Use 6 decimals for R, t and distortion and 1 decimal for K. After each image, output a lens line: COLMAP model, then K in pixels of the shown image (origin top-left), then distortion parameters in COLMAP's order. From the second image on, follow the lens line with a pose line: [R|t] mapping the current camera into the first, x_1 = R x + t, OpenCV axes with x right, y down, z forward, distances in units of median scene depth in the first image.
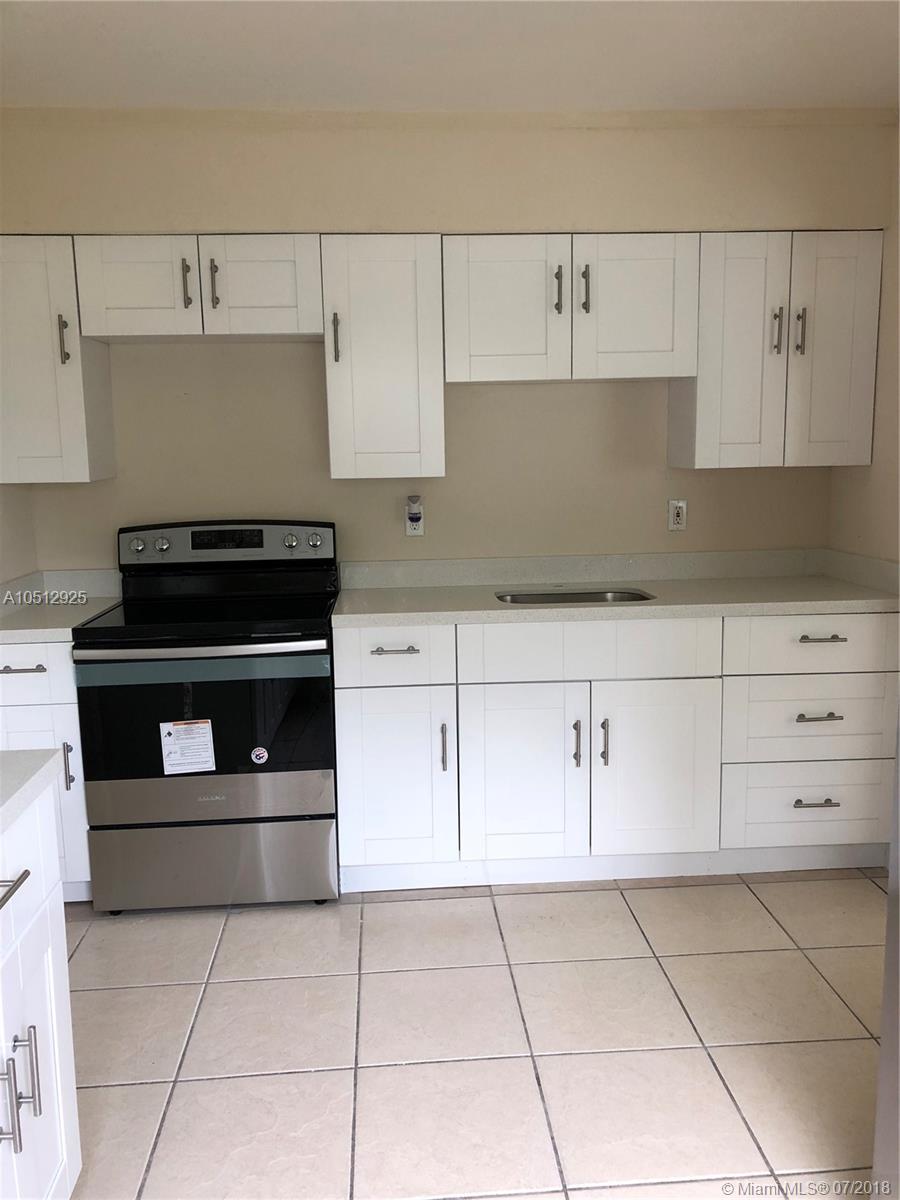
lens RADIAL K [[985.4, 0, 448.7], [0, 985.4, 600.6], [0, 0, 1]] dist [-0.000463, -0.008208]
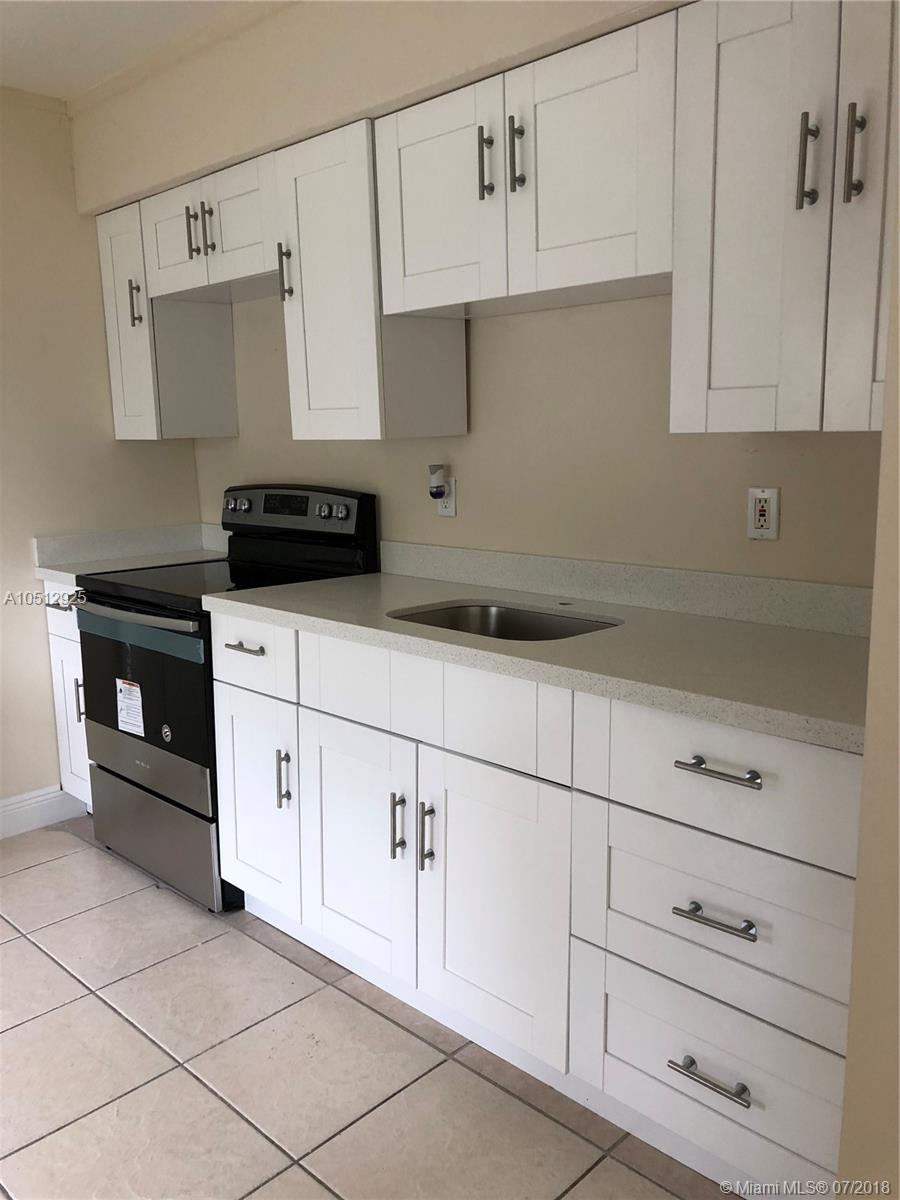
lens RADIAL K [[985.4, 0, 449.3], [0, 985.4, 599.2], [0, 0, 1]] dist [-0.000463, -0.008208]
pose [[0.656353, 0.135144, -0.742252, 0.639365], [-0.110705, 0.990428, 0.082436, -0.074097], [0.746288, 0.028064, 0.665031, 0.546254]]
